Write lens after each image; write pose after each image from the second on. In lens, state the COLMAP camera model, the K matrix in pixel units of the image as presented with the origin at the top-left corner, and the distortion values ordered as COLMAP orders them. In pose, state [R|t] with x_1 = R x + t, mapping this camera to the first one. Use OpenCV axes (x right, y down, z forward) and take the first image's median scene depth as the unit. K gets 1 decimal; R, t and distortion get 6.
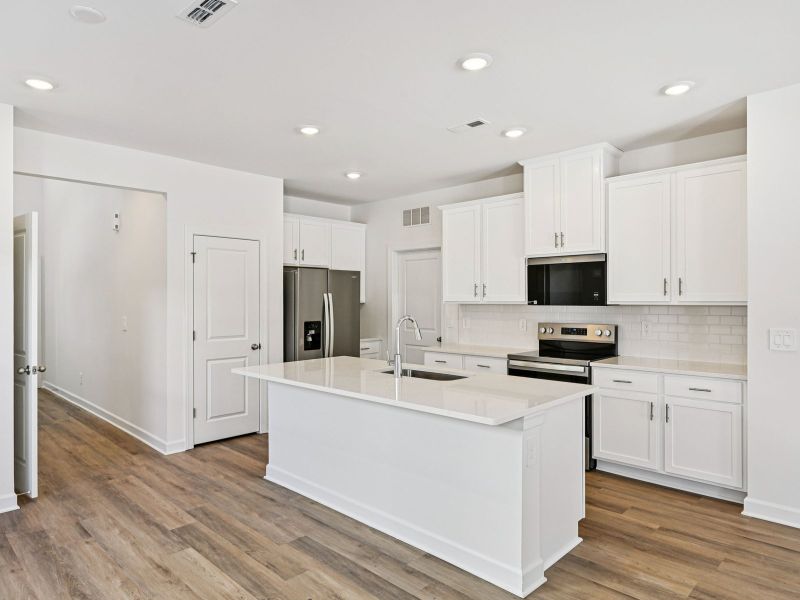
lens RADIAL K [[497.1, 0, 400.6], [0, 497.1, 292.2], [0, 0, 1]] dist [-0.006809, -0.002566]
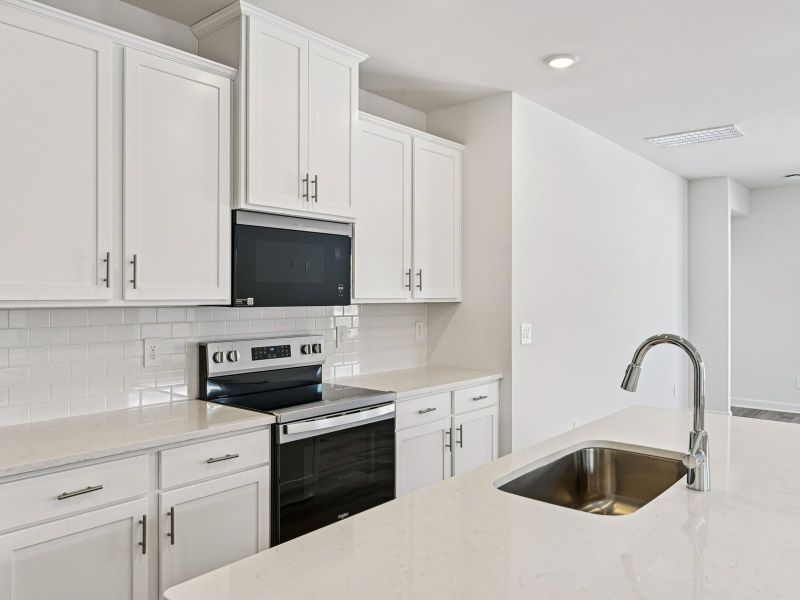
lens RADIAL K [[603.8, 0, 401.6], [0, 603.8, 291.9], [0, 0, 1]] dist [0.000045, 0.001698]
pose [[-0.059000, 0.004152, 0.998249, -0.337462], [-0.019151, 0.999803, -0.005290, 0.011174], [-0.998074, -0.019429, -0.058909, 0.879898]]
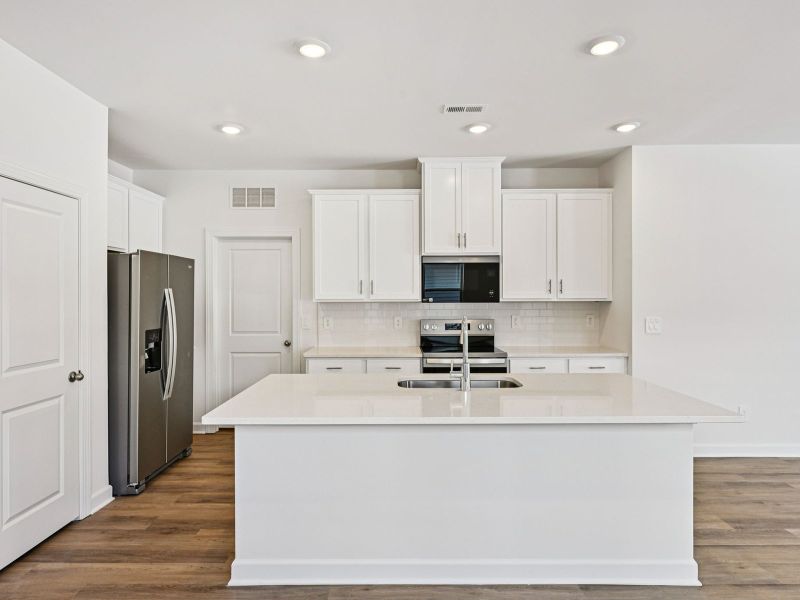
lens RADIAL K [[455.7, 0, 398.8], [0, 455.7, 298.9], [0, 0, 1]] dist [0.004548, 0.001361]
pose [[0.725792, -0.003064, 0.687907, -0.417825], [-0.008757, 0.999868, 0.013694, 0.006122], [-0.687859, -0.015963, 0.725669, 0.364590]]
